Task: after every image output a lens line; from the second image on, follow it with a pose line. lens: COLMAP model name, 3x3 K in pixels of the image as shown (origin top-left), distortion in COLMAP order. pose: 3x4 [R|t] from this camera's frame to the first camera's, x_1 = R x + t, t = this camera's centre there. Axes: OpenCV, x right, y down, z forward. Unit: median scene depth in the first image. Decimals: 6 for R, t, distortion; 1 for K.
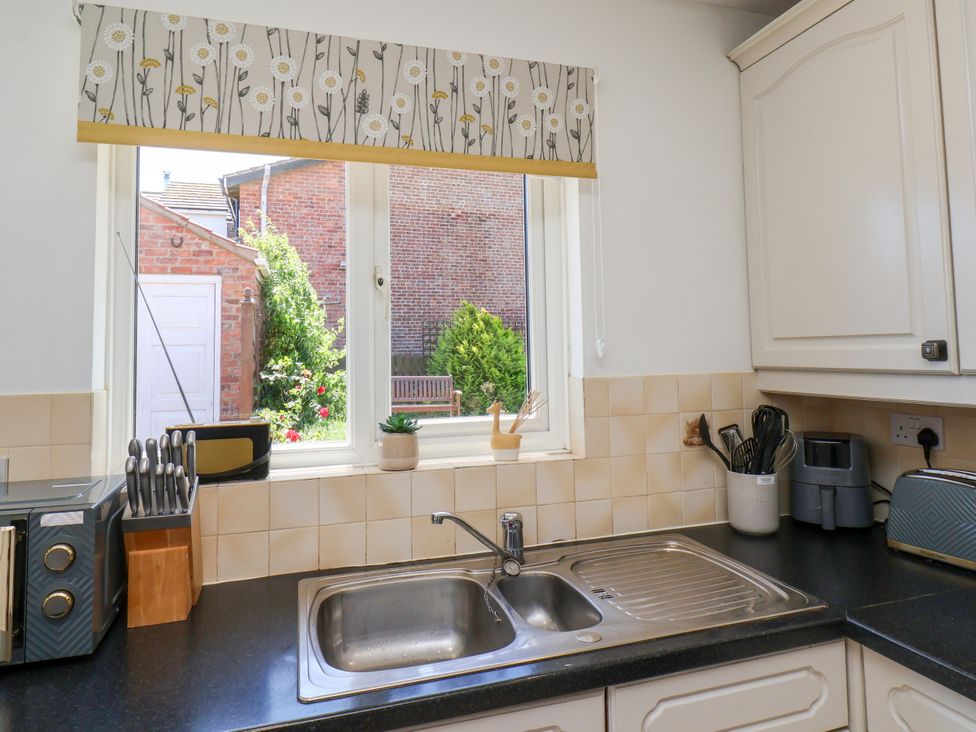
lens RADIAL K [[610.7, 0, 489.5], [0, 610.7, 316.2], [0, 0, 1]] dist [0.001433, -0.001831]
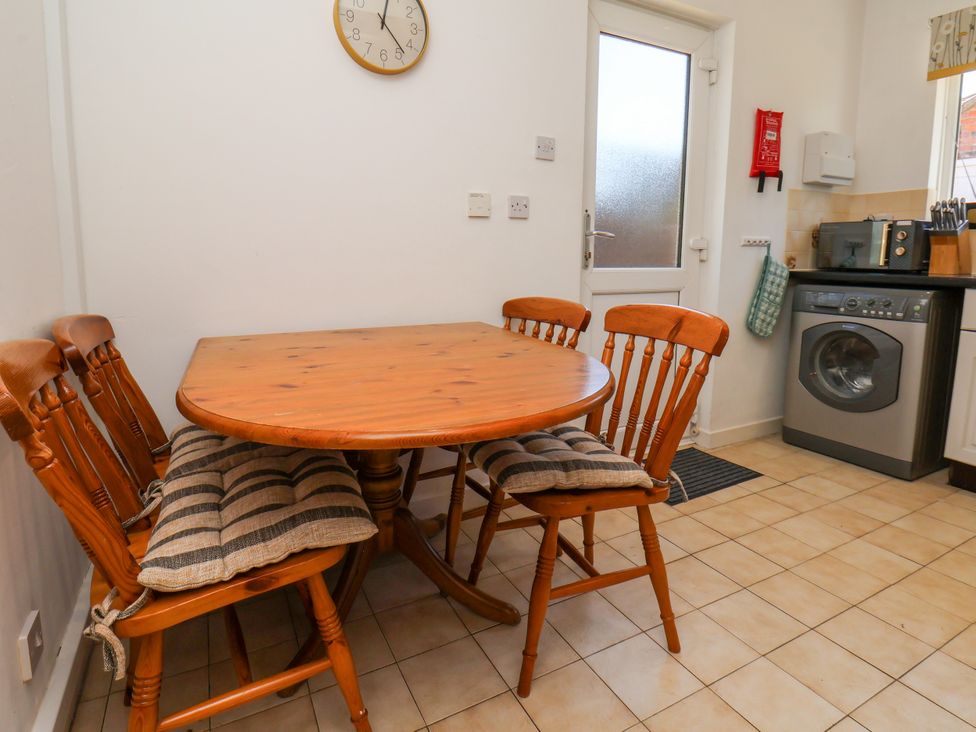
lens RADIAL K [[532.4, 0, 491.9], [0, 532.4, 324.9], [0, 0, 1]] dist [0.004549, -0.018188]
pose [[0.191927, 0.142834, -0.970959, 0.959094], [0.049895, 0.986653, 0.155005, 0.210616], [0.980140, -0.078196, 0.182239, -0.946069]]
